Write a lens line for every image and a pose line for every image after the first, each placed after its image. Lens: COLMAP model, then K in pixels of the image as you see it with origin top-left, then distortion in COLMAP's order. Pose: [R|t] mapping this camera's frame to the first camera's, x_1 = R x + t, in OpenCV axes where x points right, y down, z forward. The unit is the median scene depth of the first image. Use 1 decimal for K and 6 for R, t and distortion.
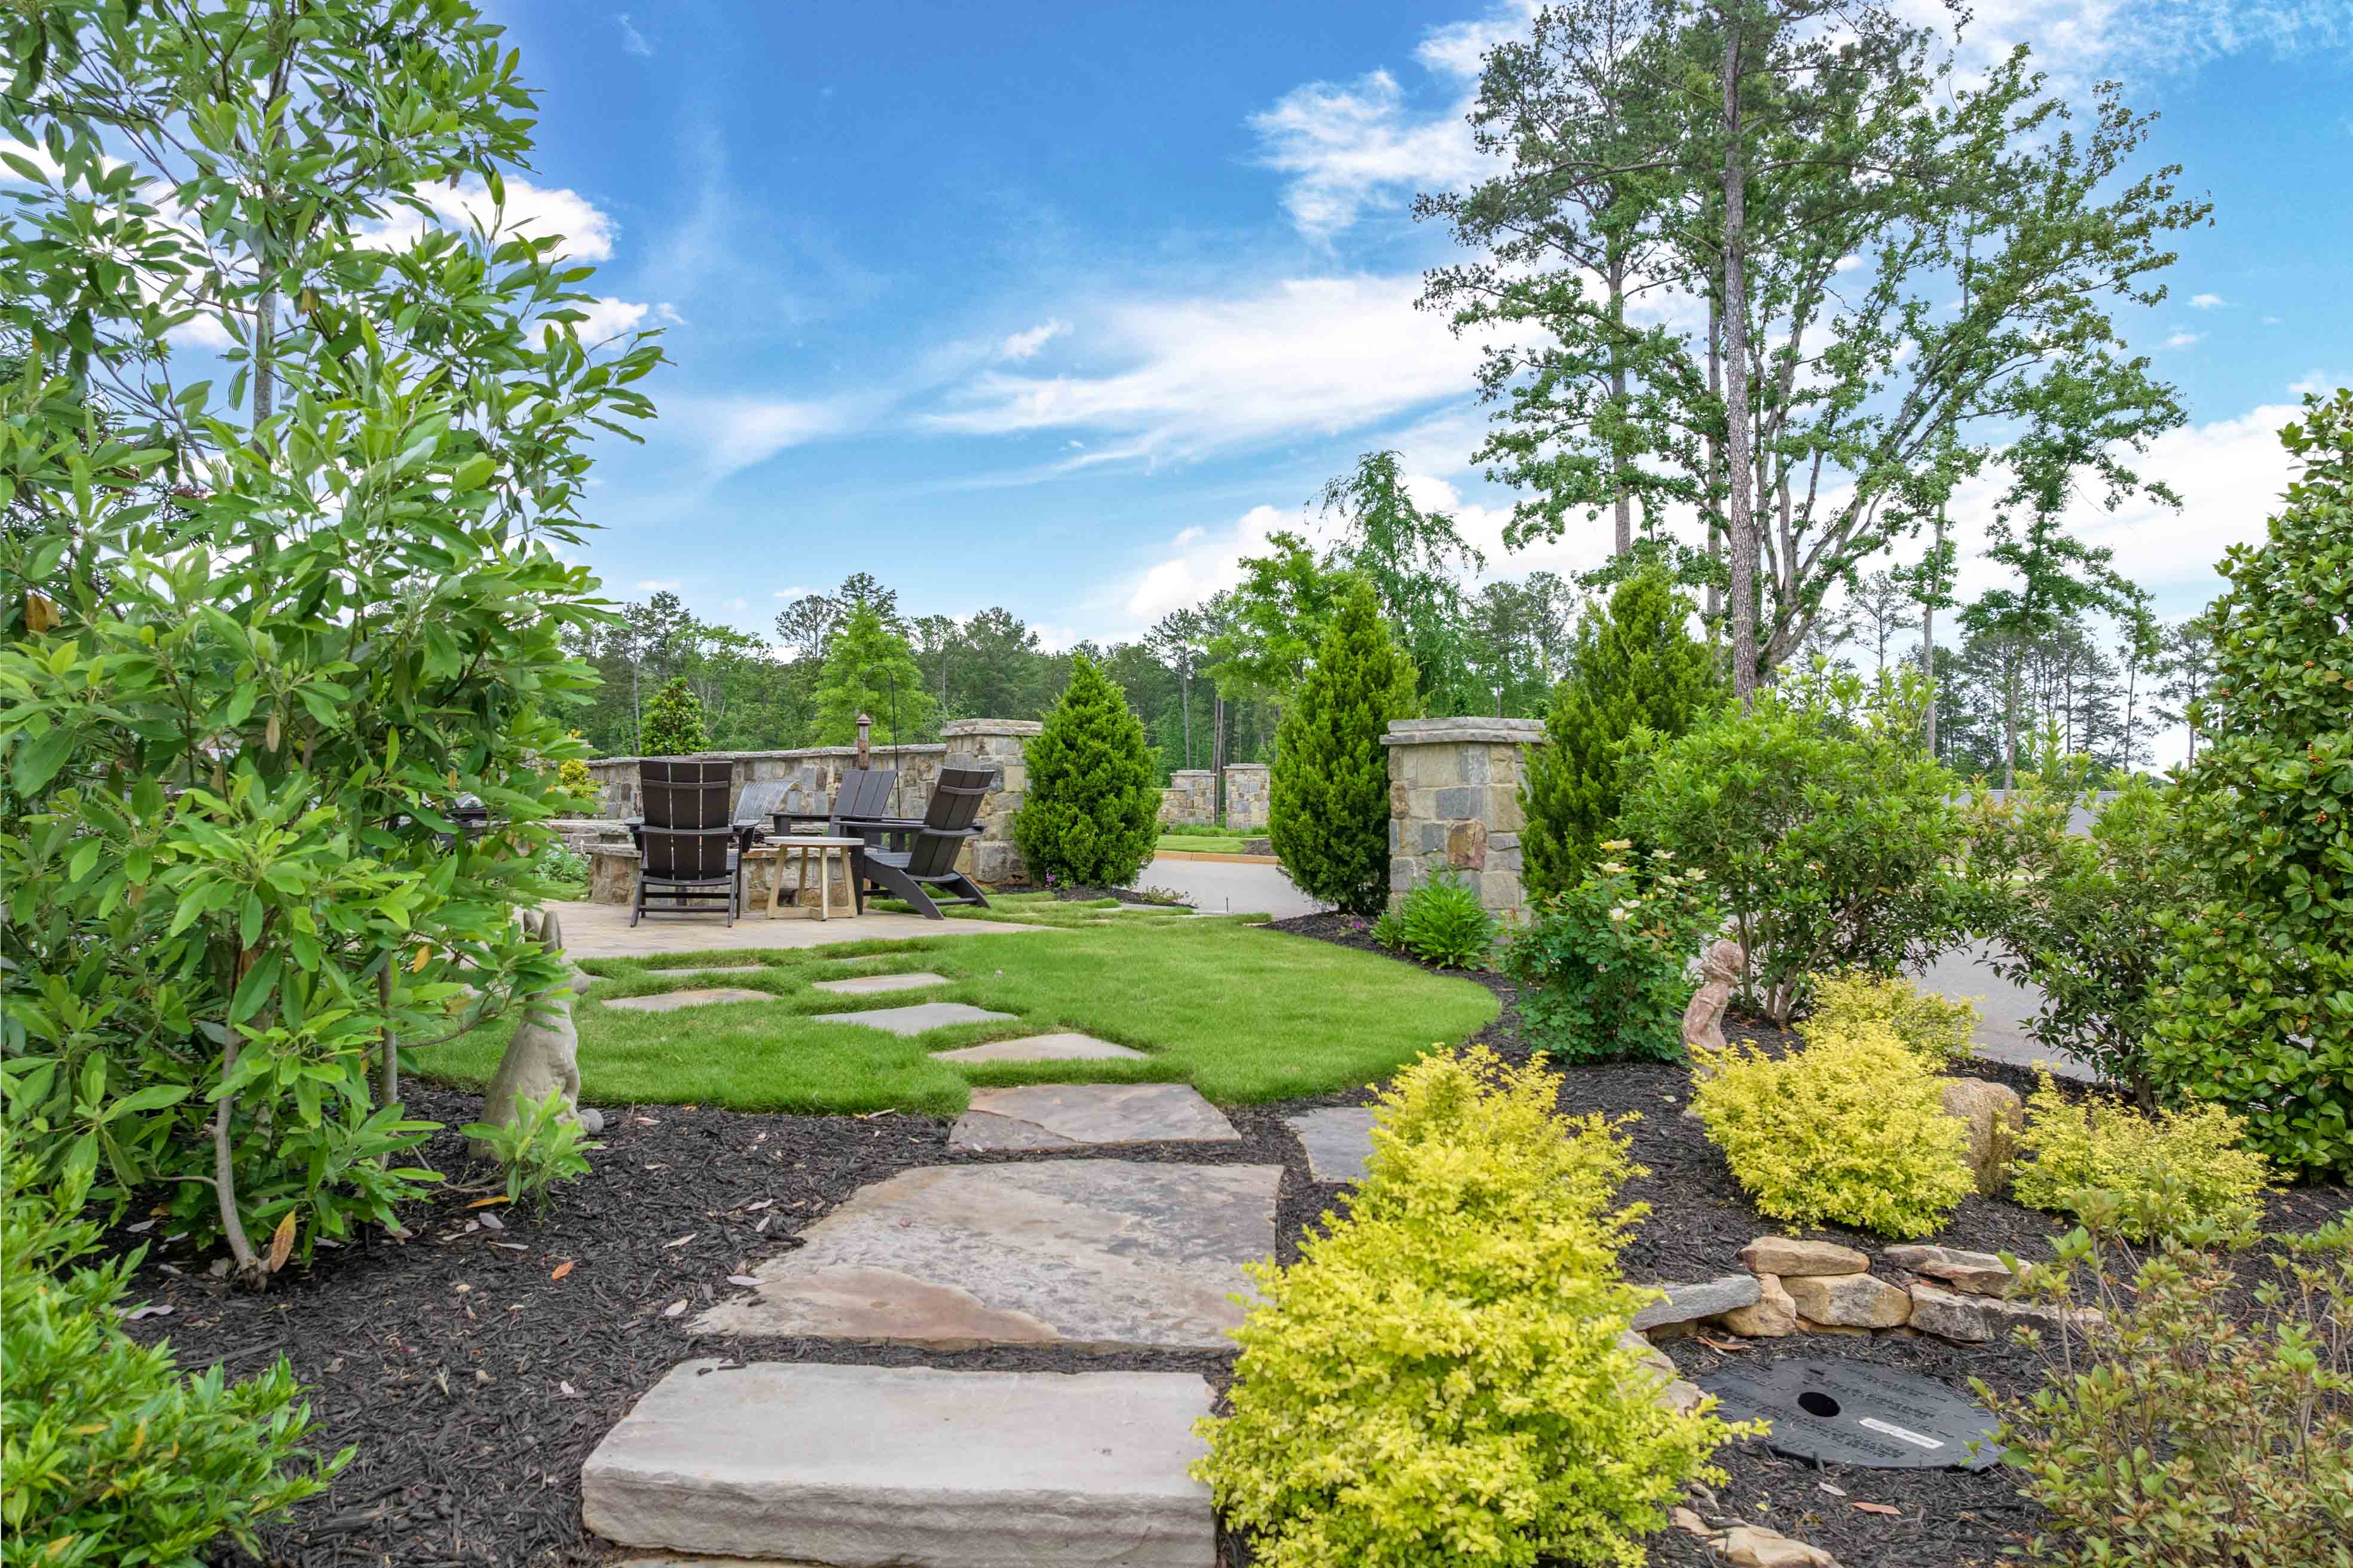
lens RADIAL K [[1649.0, 0, 1175.9], [0, 1649.0, 815.8], [0, 0, 1]] dist [-0.026598, -0.008472]
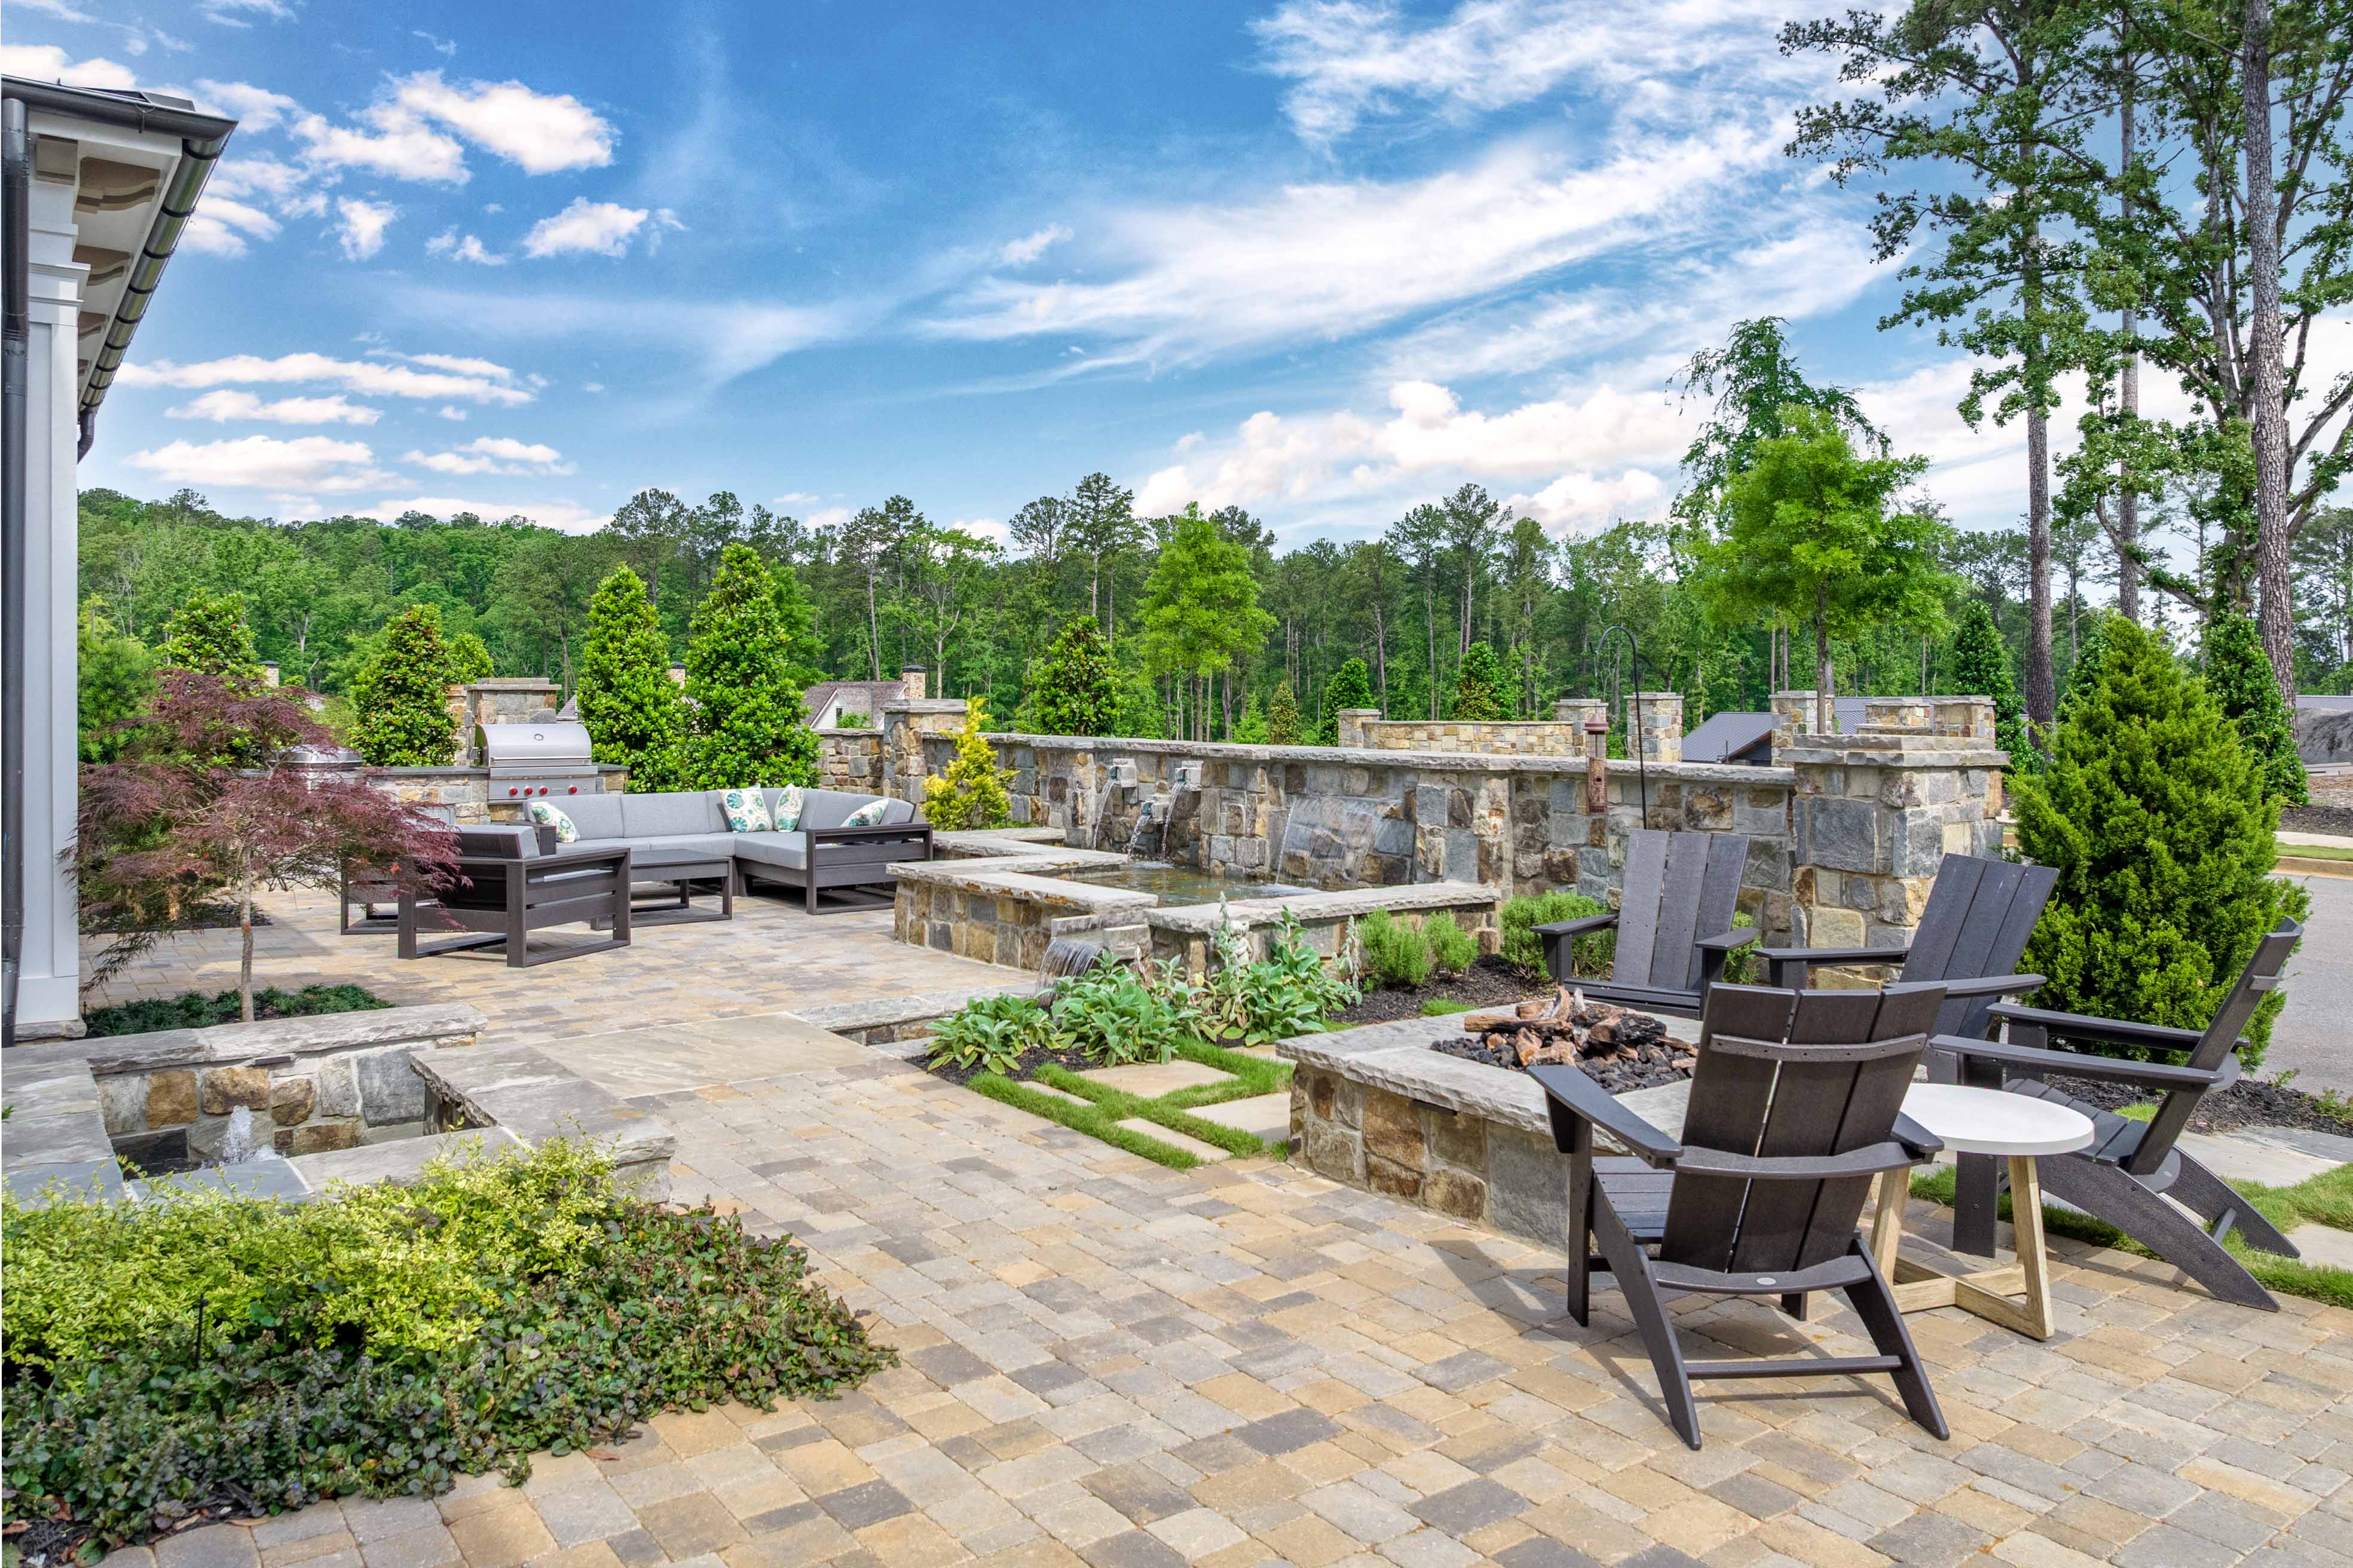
lens RADIAL K [[1646.5, 0, 1171.8], [0, 1646.5, 705.5], [0, 0, 1]] dist [-0.005115, -0.066379]
pose [[0.992055, -0.002470, -0.125779, -0.025143], [0.001958, 0.999989, -0.004200, -0.005914], [0.125788, 0.003921, 0.992049, 0.039532]]
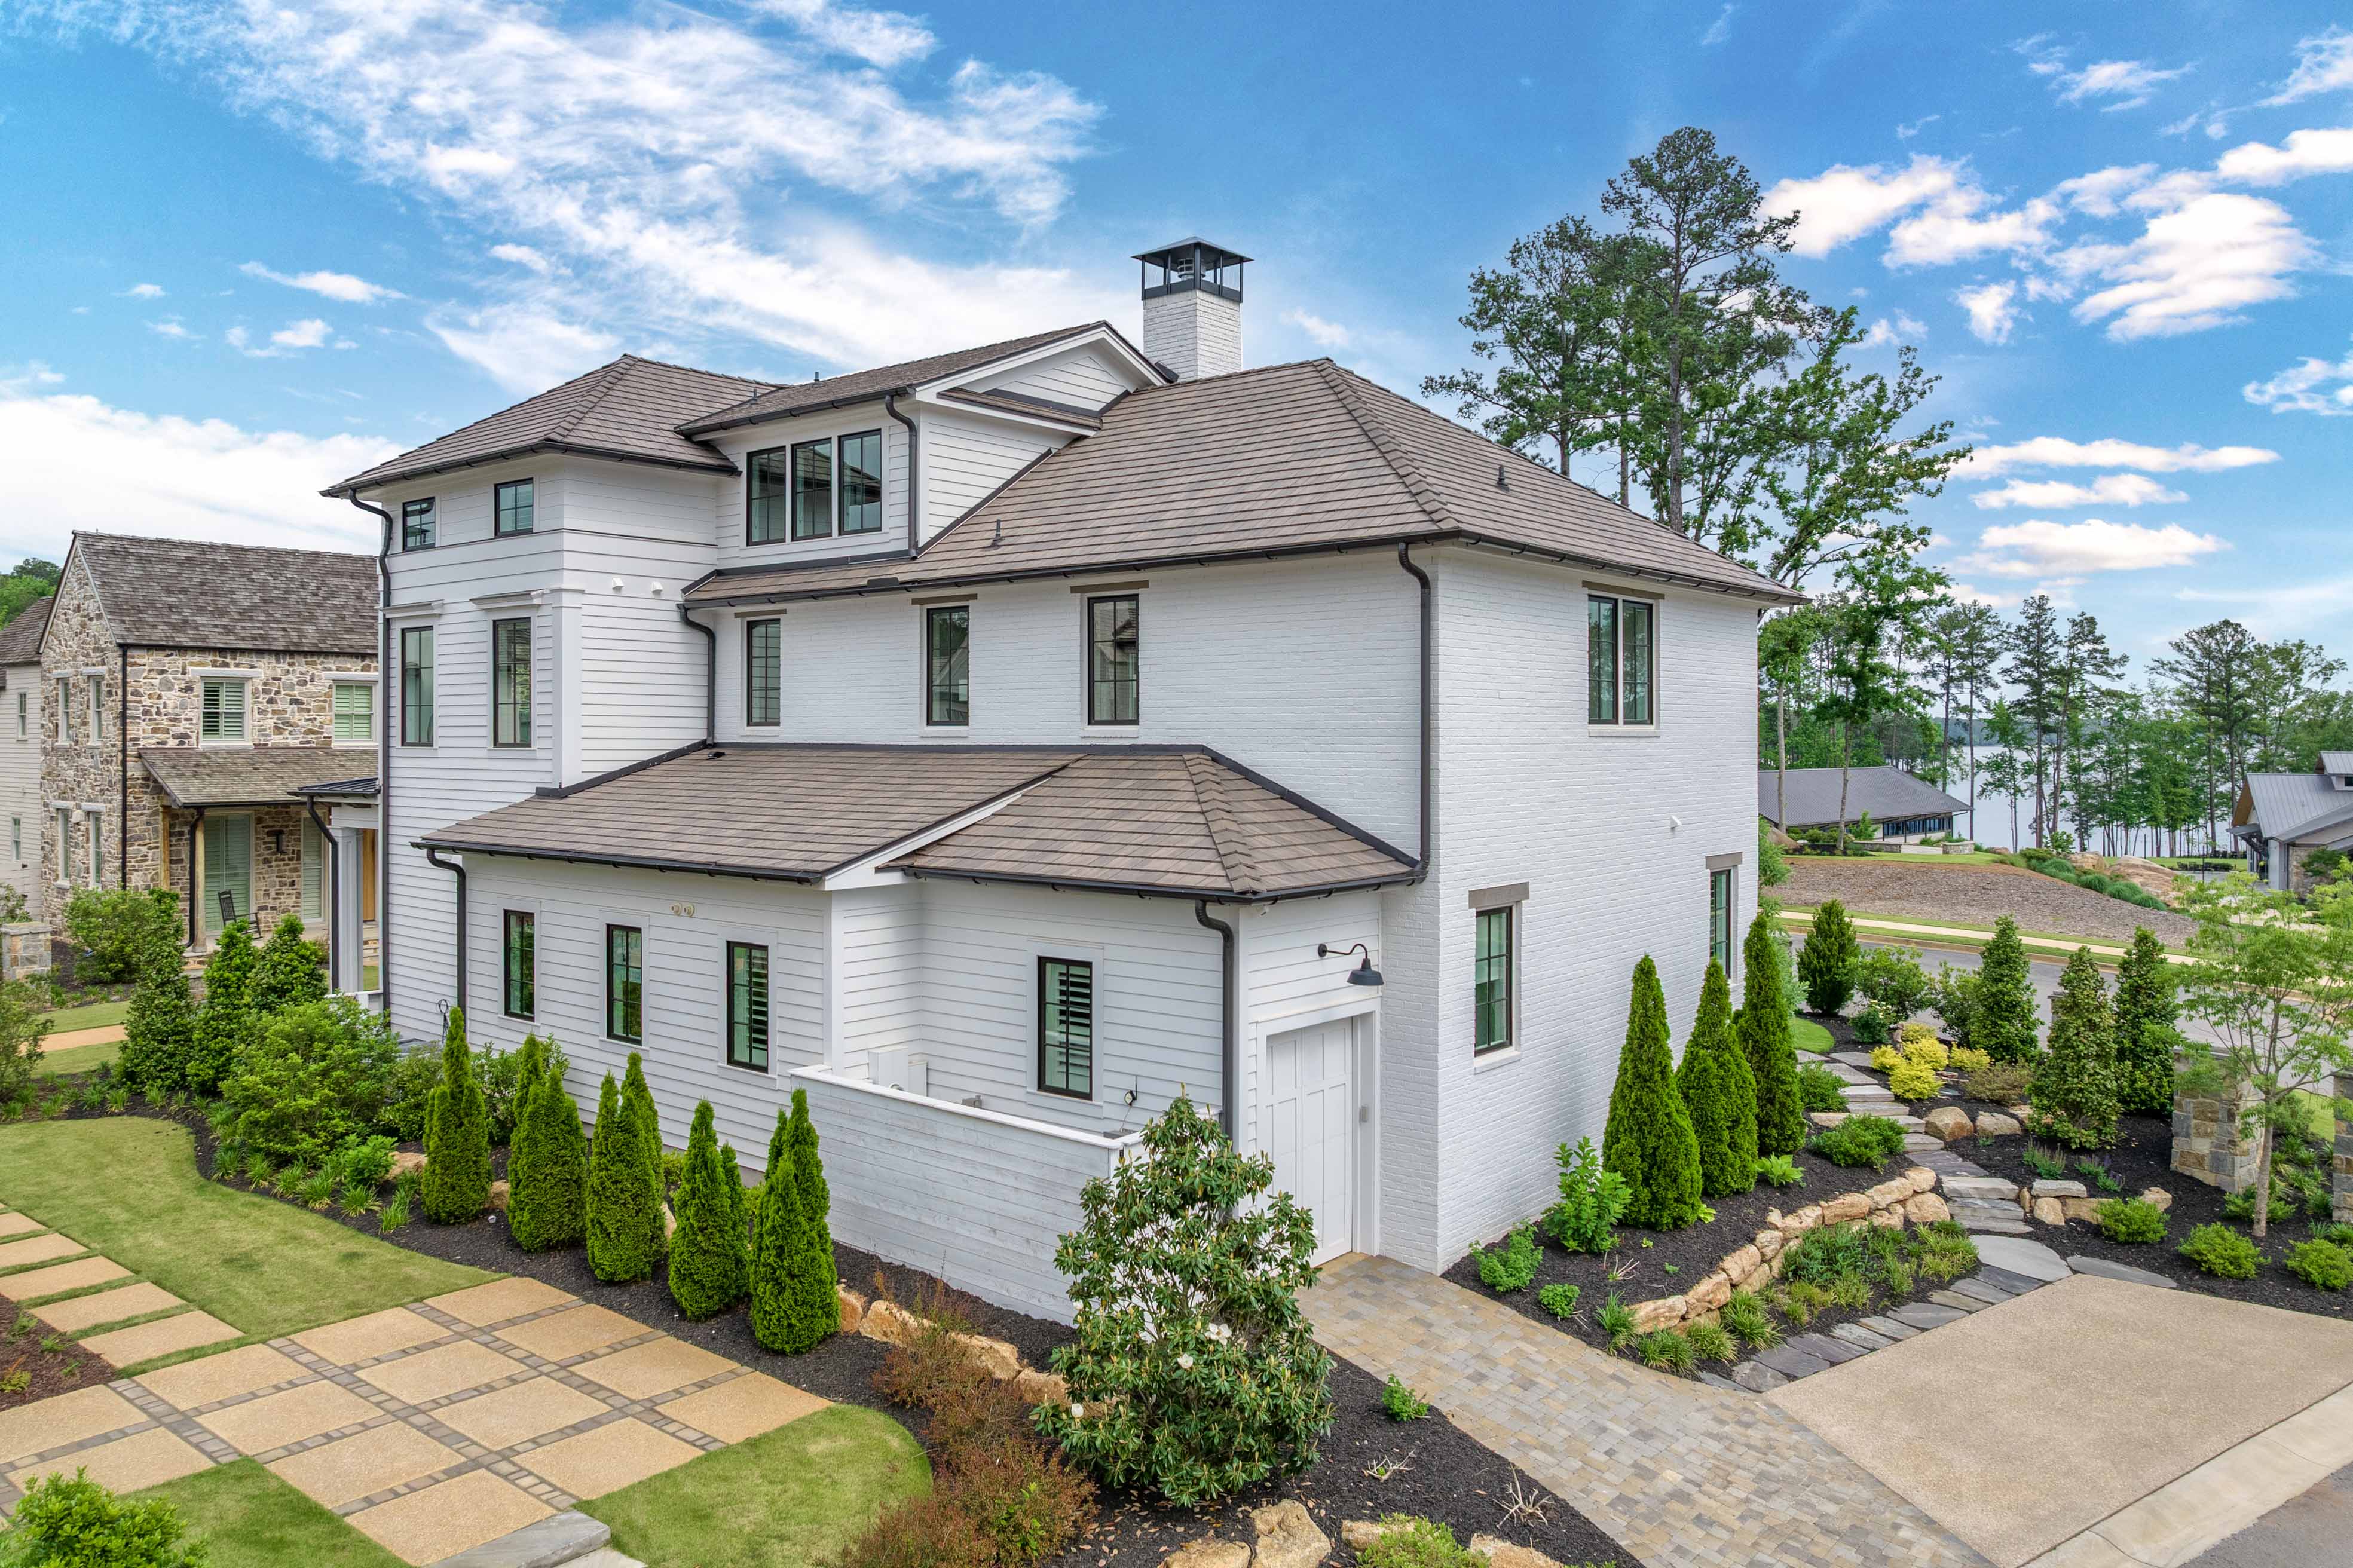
lens RADIAL K [[1641.2, 0, 1176.5], [0, 1641.2, 784.0], [0, 0, 1]] dist [-0.023664, 0.003124]
pose [[0.992870, -0.009159, 0.118847, -0.084644], [0.006444, 0.999710, 0.023209, -0.026808], [-0.119025, -0.022277, 0.992641, -0.128935]]
